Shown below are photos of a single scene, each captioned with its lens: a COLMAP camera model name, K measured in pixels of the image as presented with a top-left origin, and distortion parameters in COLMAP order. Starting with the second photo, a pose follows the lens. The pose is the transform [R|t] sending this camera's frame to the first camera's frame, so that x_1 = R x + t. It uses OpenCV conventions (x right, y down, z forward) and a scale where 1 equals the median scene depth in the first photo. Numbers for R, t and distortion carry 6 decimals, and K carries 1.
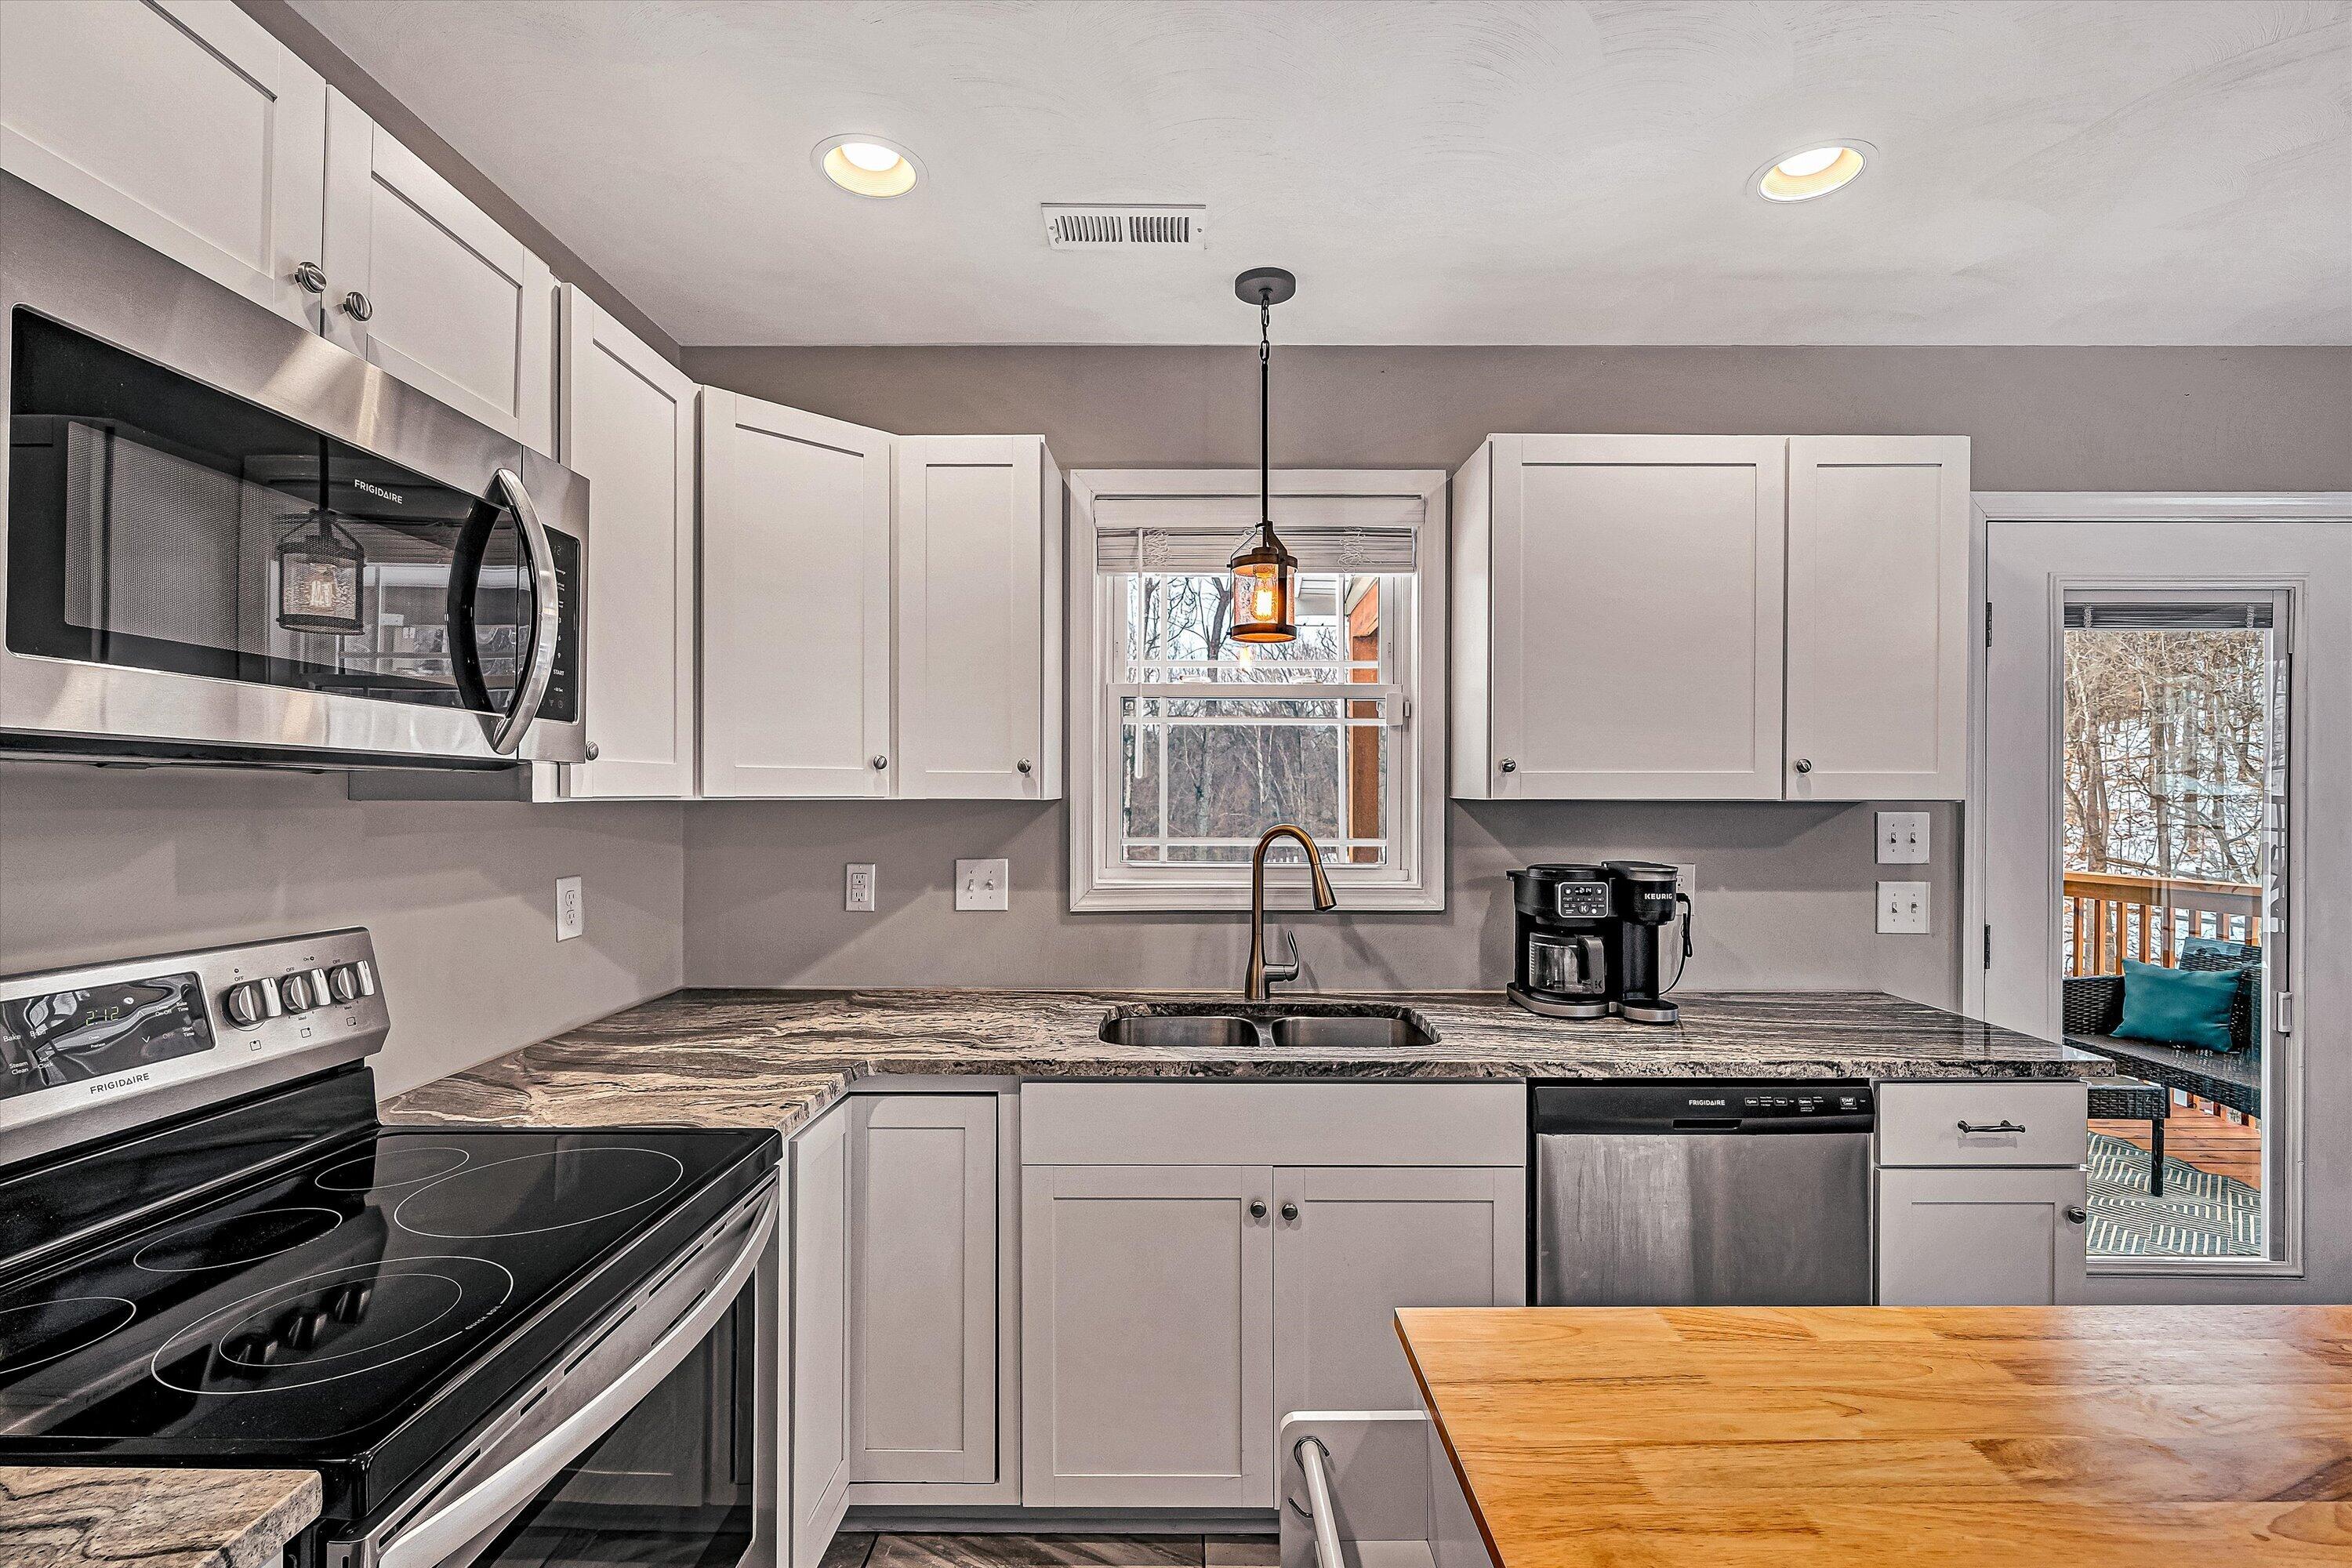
lens RADIAL K [[1010.3, 0, 1174.8], [0, 1010.3, 800.2], [0, 0, 1]] dist [0.000736, -0.000195]
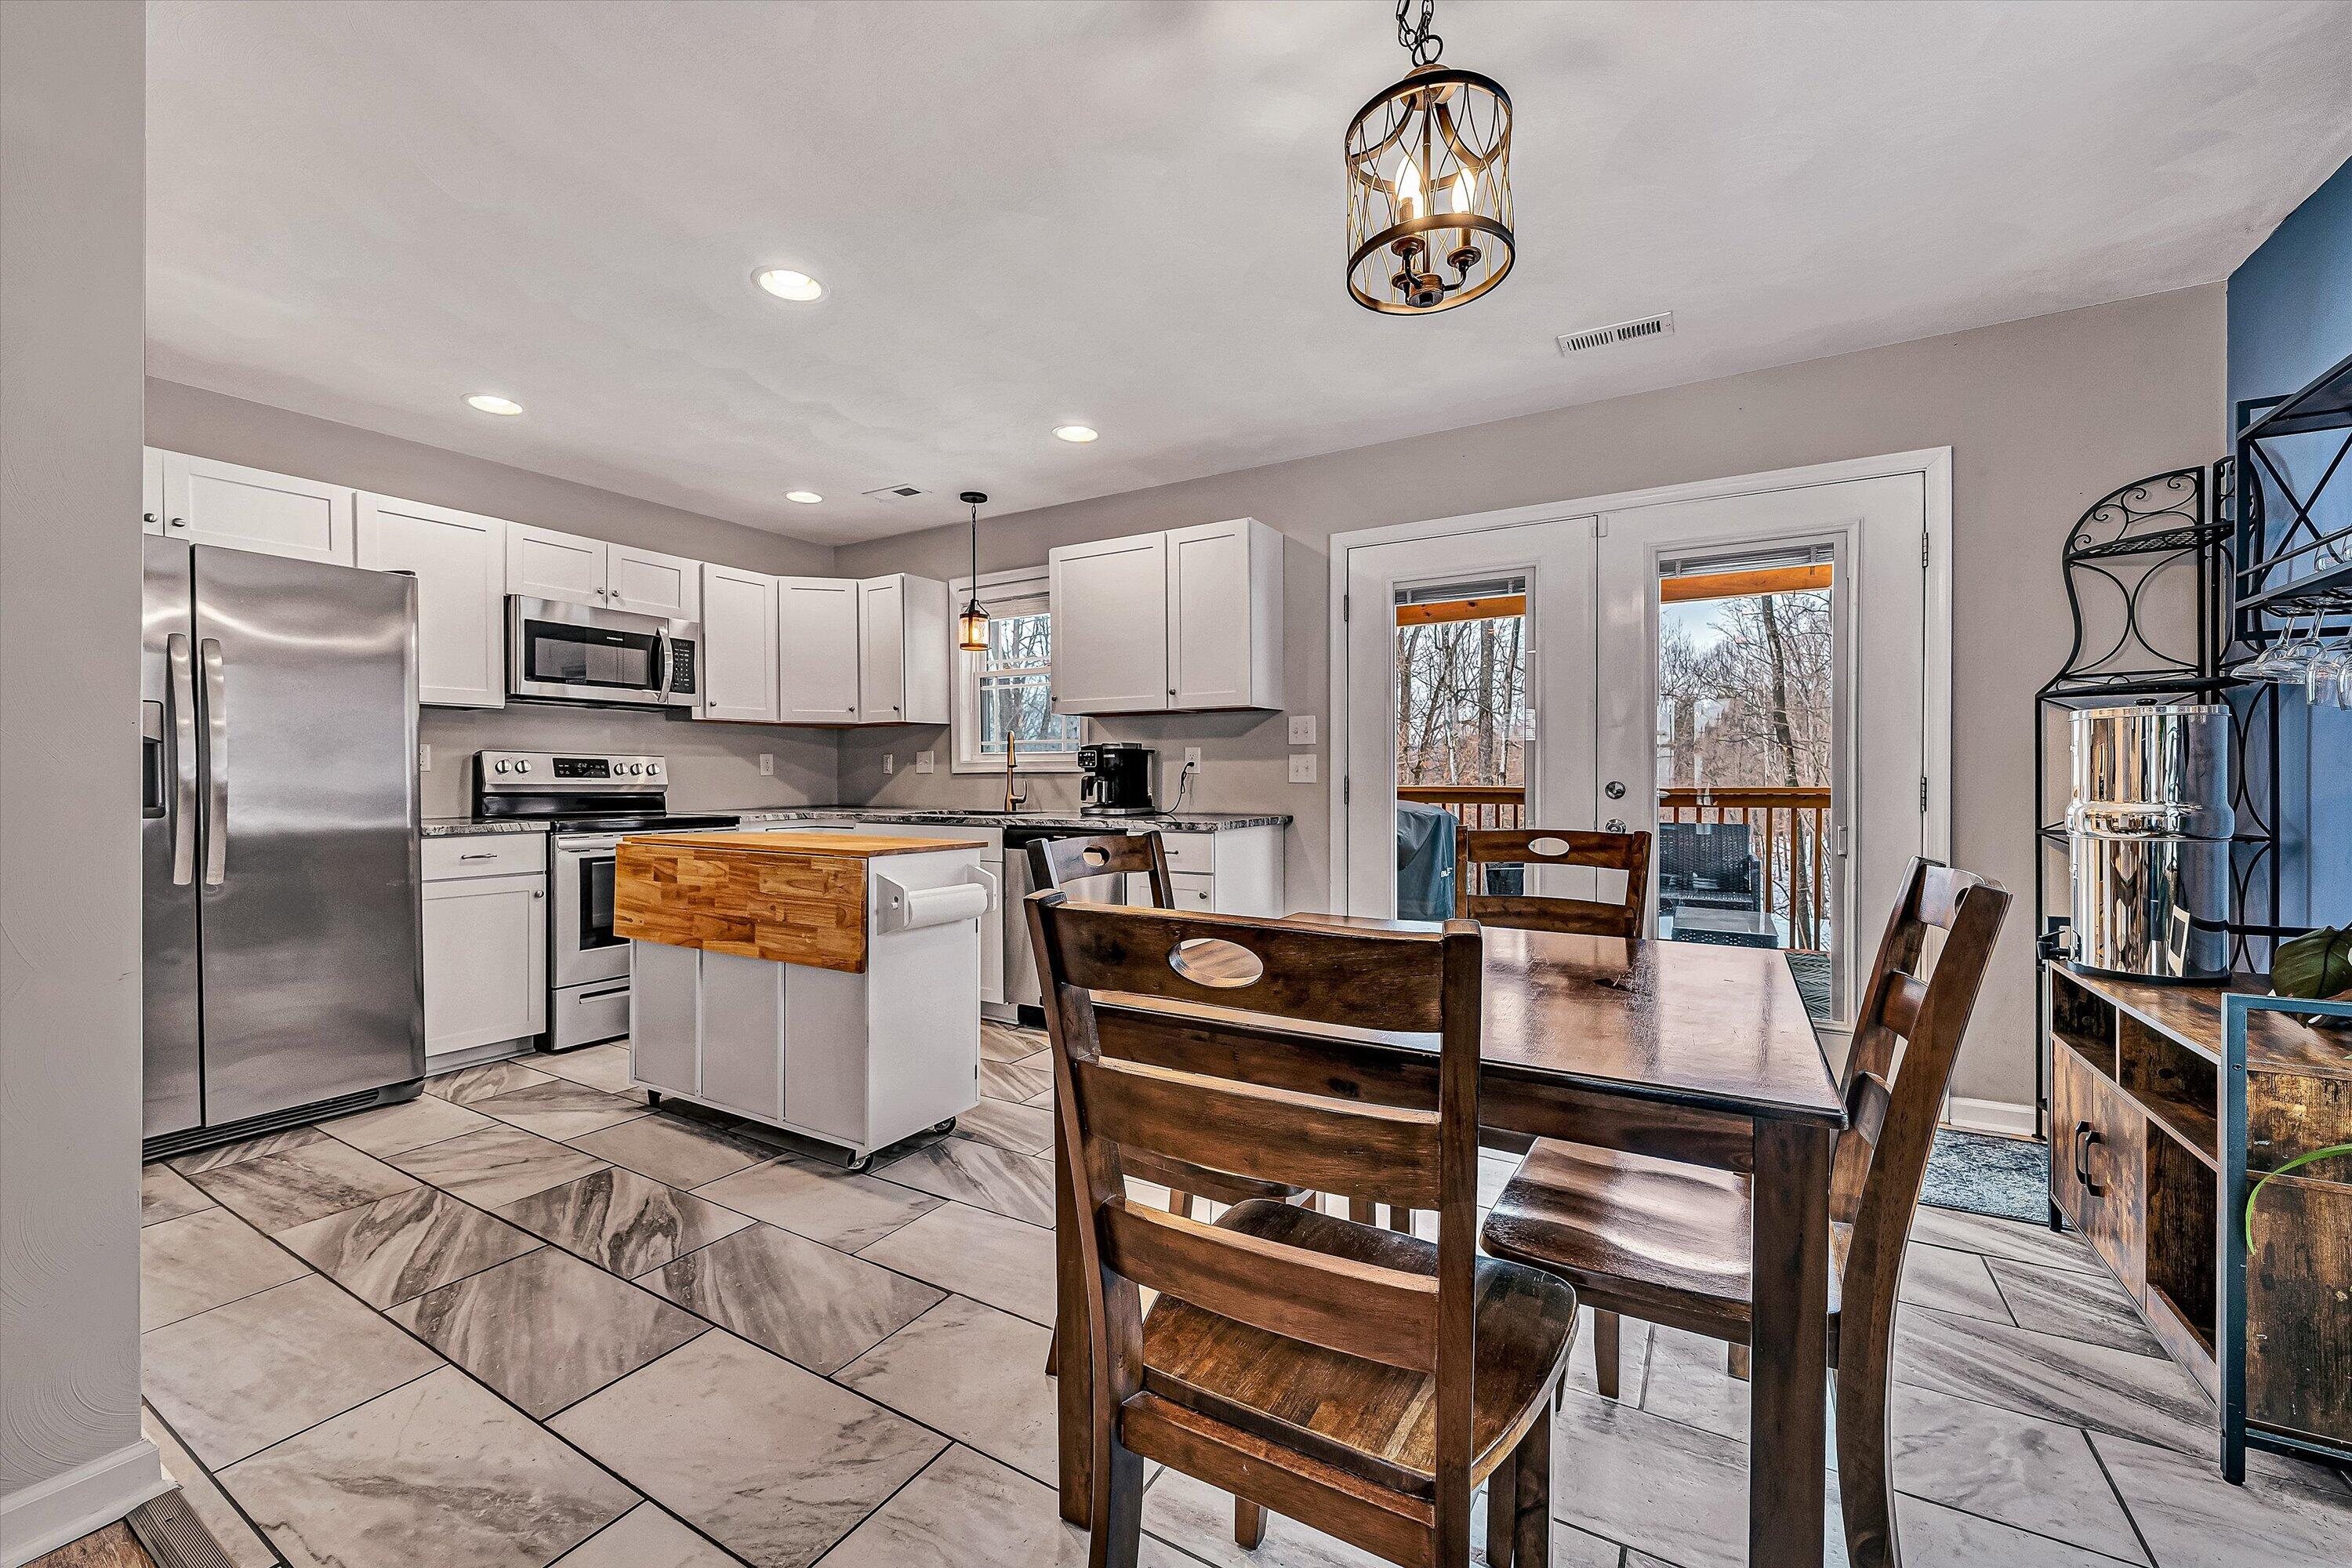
lens RADIAL K [[868.4, 0, 1244.4], [0, 868.4, 782.7], [0, 0, 1]] dist [-0.000472, -0.000240]
pose [[0.888866, -0.004202, -0.458148, 1.558015], [0.007395, 0.999959, 0.005175, 0.142540], [0.458108, -0.007988, 0.888861, -0.496729]]
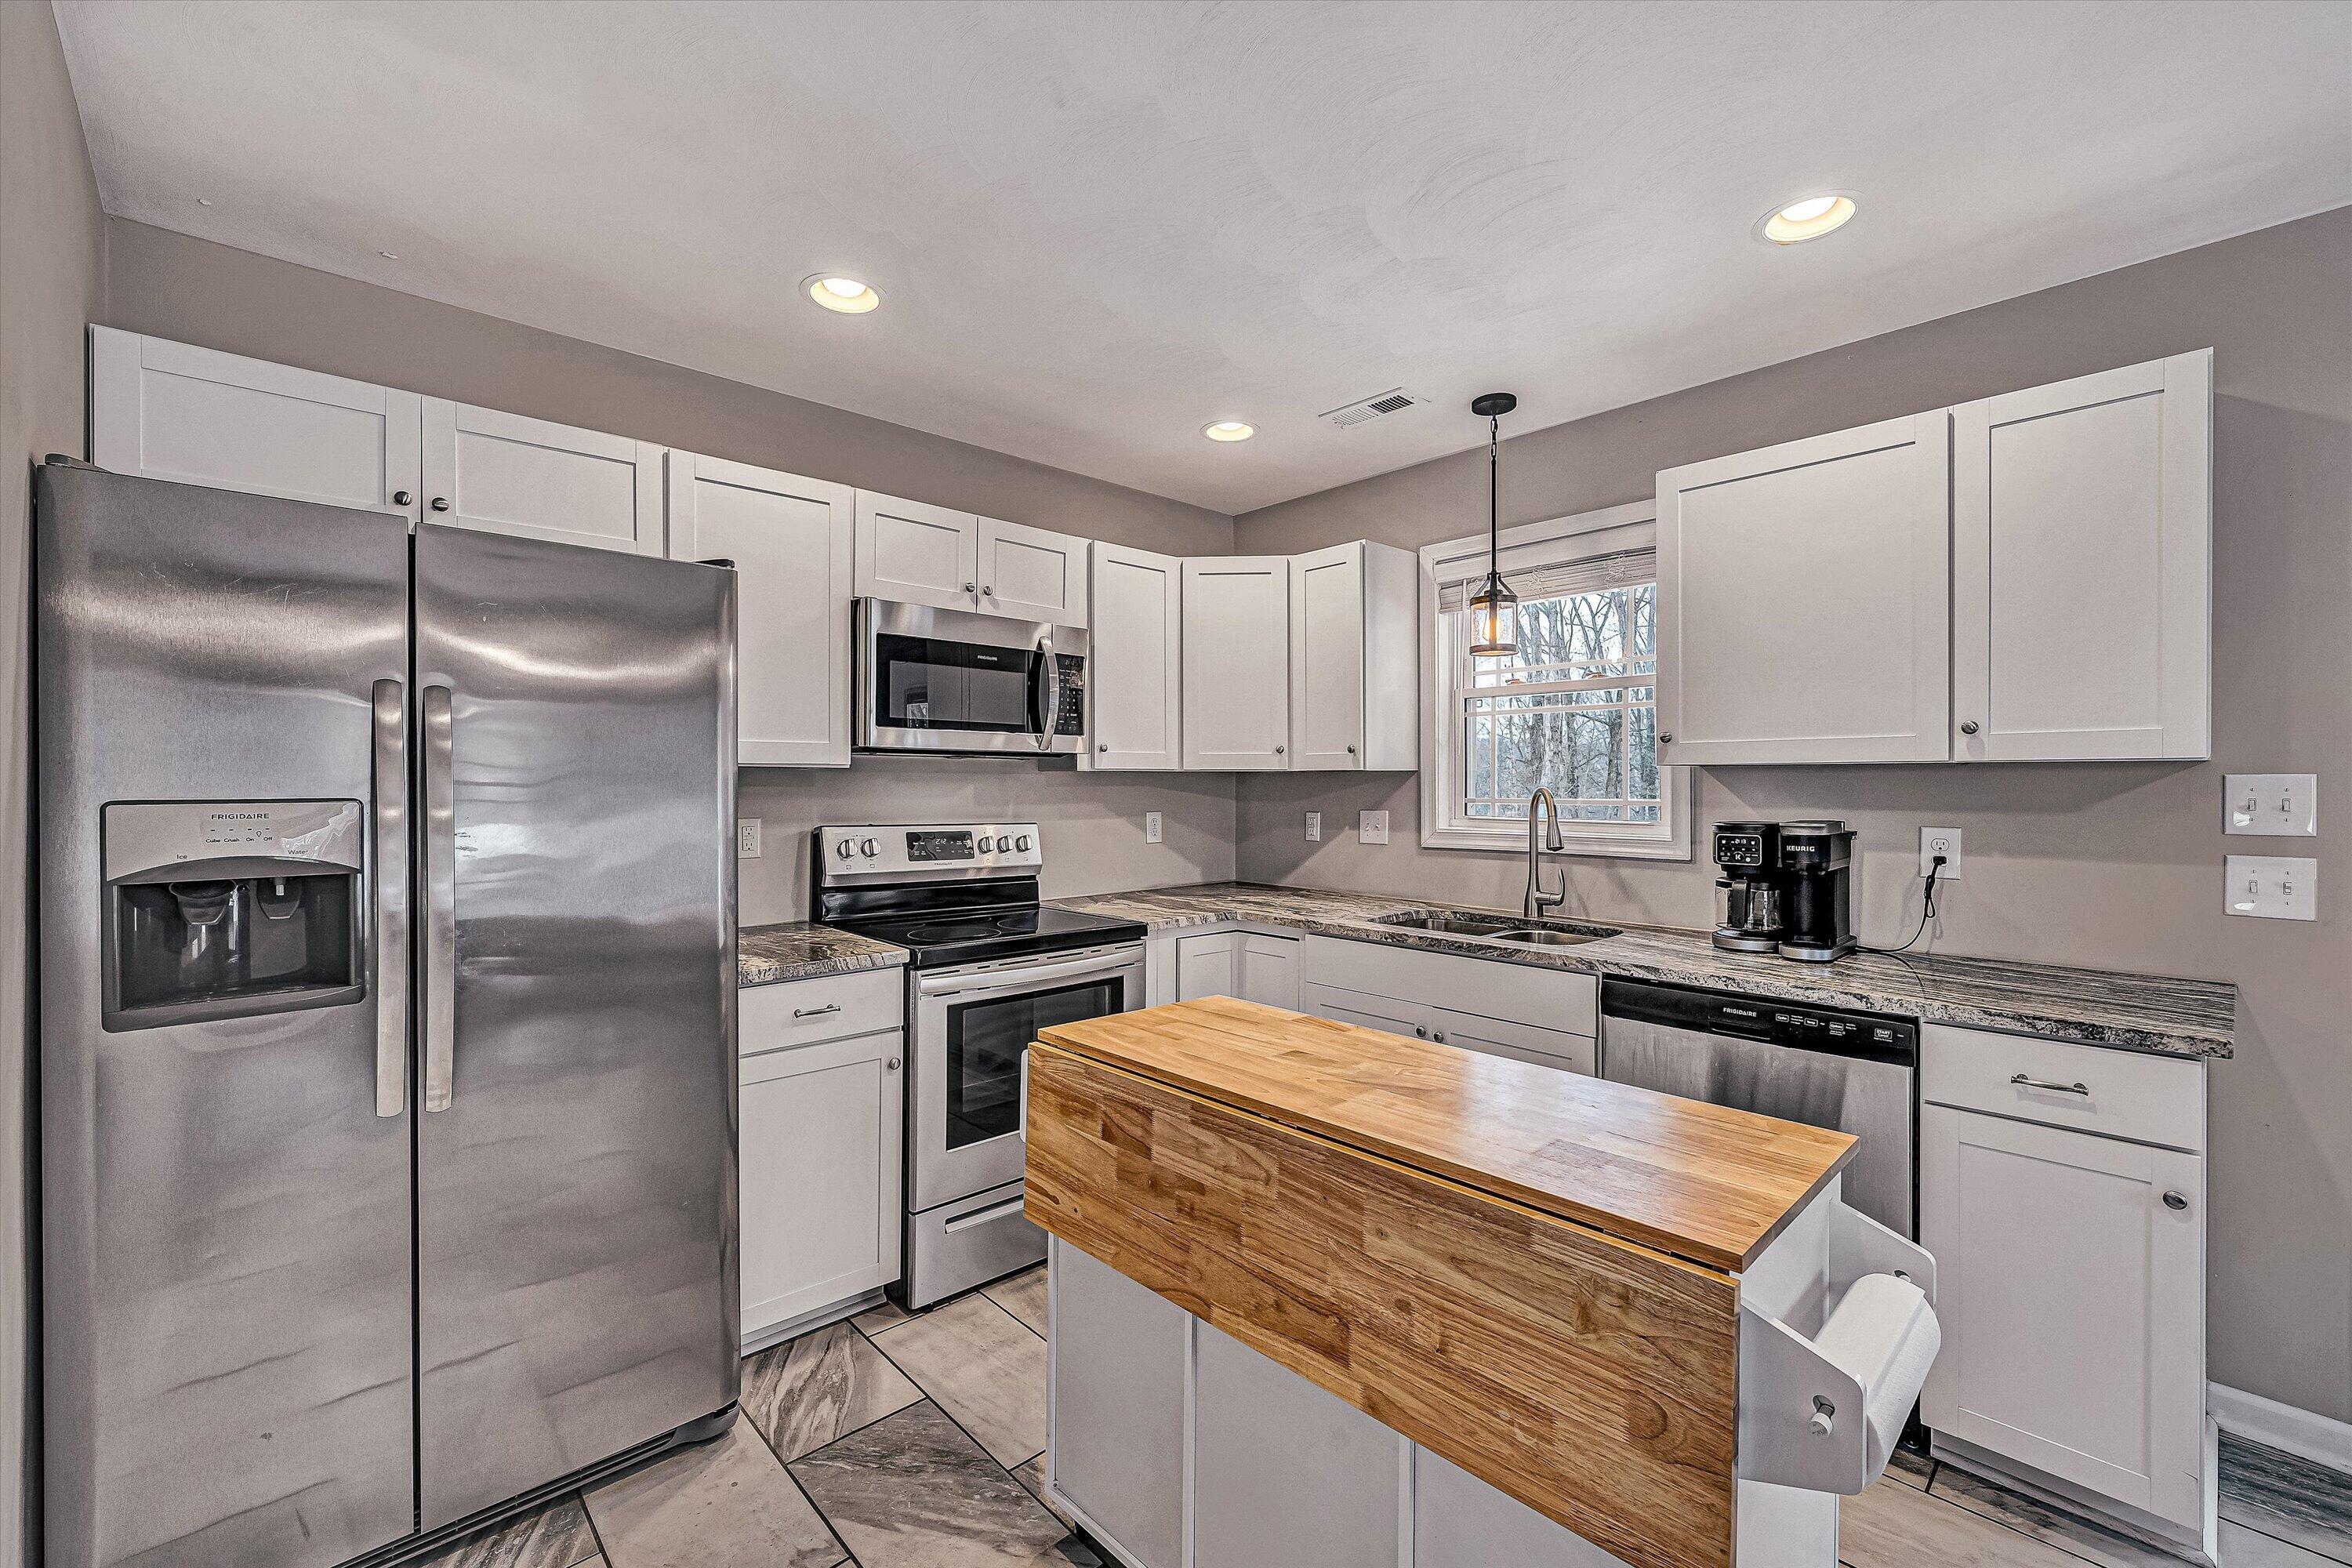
lens RADIAL K [[950.6, 0, 1248.6], [0, 950.6, 788.4], [0, 0, 1]] dist [-0.000947, -0.000003]
pose [[0.715946, 0.000440, -0.698156, 0.771460], [0.000322, 0.999999, 0.000961, 0.026313], [0.698156, -0.000912, 0.715945, -0.189803]]
